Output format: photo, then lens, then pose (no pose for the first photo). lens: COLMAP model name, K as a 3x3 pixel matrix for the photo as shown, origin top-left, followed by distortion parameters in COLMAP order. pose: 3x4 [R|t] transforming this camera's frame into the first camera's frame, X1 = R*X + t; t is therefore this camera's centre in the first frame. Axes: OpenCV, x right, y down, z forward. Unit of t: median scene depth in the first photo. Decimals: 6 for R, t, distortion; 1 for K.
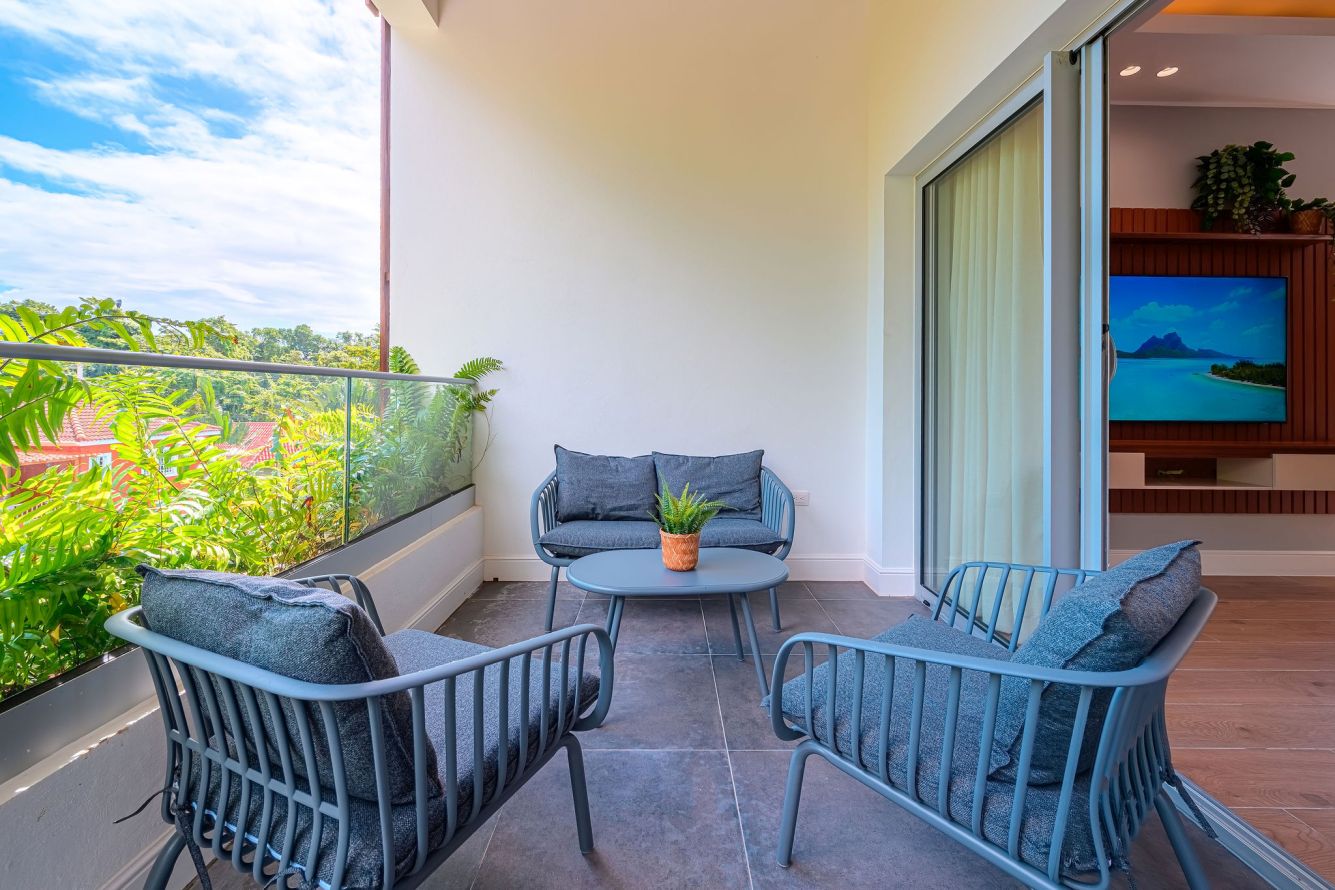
lens RADIAL K [[541.9, 0, 673.4], [0, 541.9, 391.4], [0, 0, 1]] dist [0.000522, 0.000361]
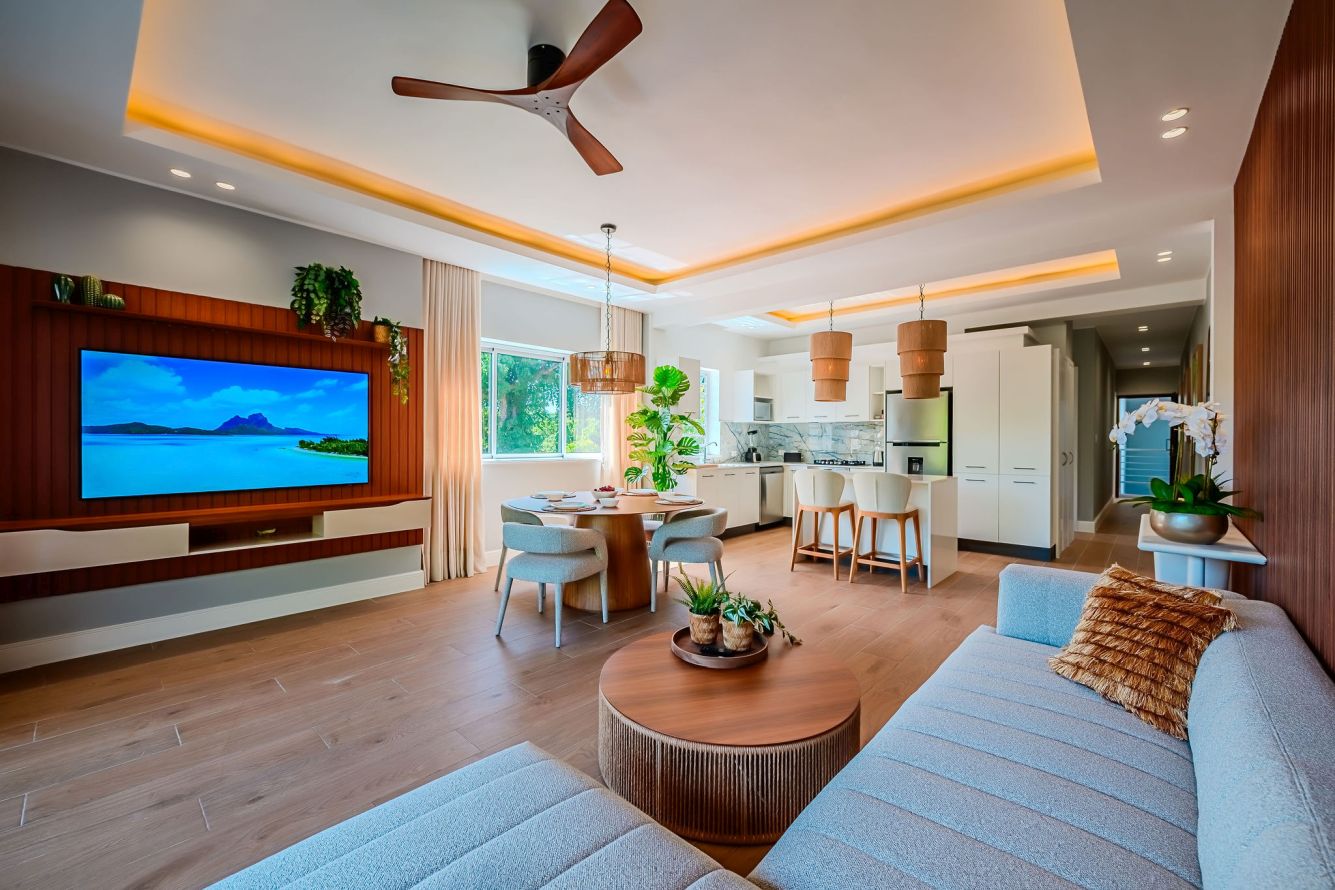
lens RADIAL K [[541.9, 0, 668.1], [0, 541.9, 444.6], [0, 0, 1]] dist [0.000522, 0.000361]
pose [[0.683930, -0.011875, 0.729451, 0.670591], [-0.005006, 0.999768, 0.020969, -0.069781], [-0.729530, -0.017993, 0.683712, -0.437149]]
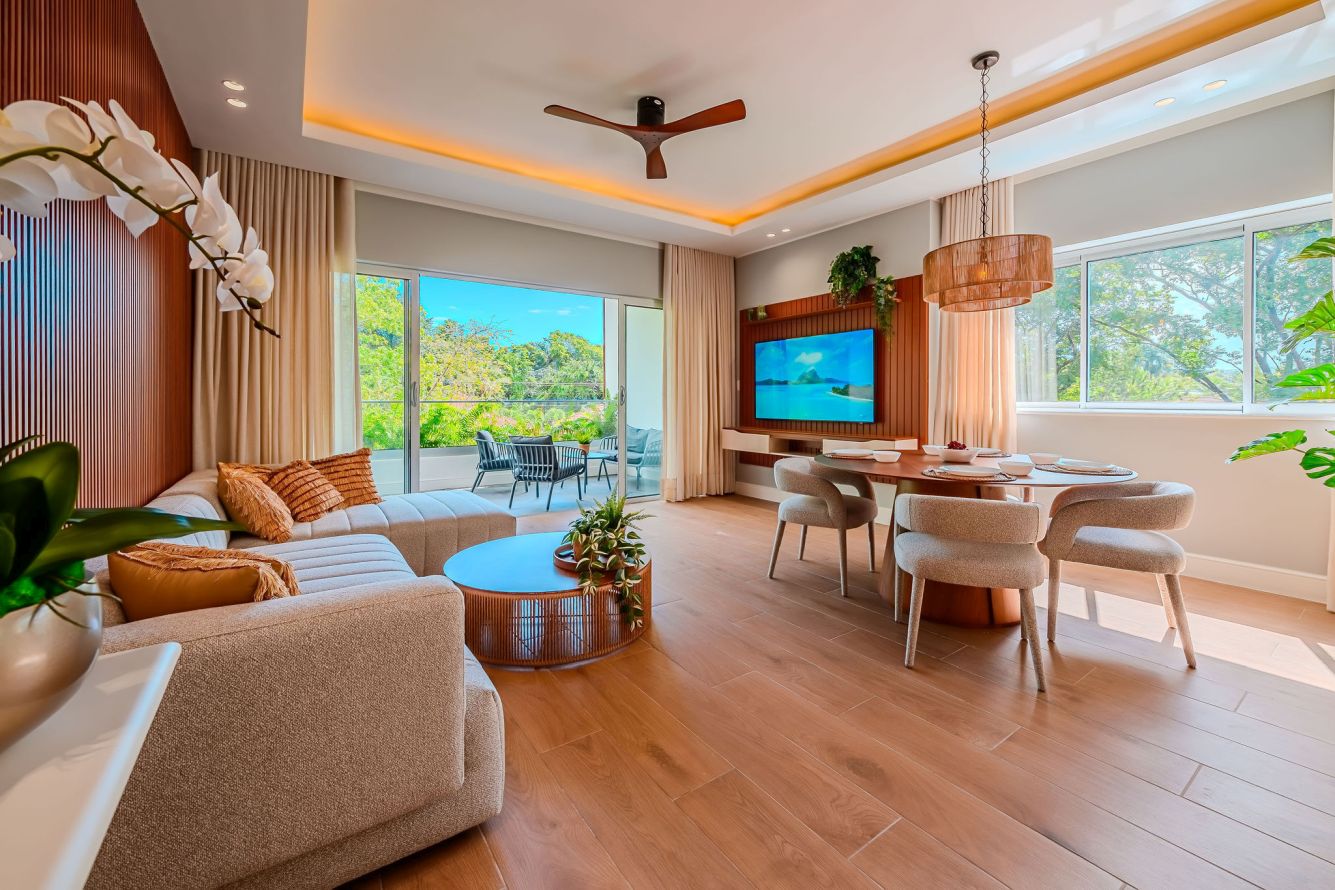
lens RADIAL K [[541.9, 0, 663.5], [0, 541.9, 402.0], [0, 0, 1]] dist [0.000522, 0.000361]
pose [[0.553089, -0.004928, -0.833108, 2.091867], [0.016727, 0.999847, 0.005190, -0.020552], [0.832954, -0.016806, 0.553087, -0.352330]]
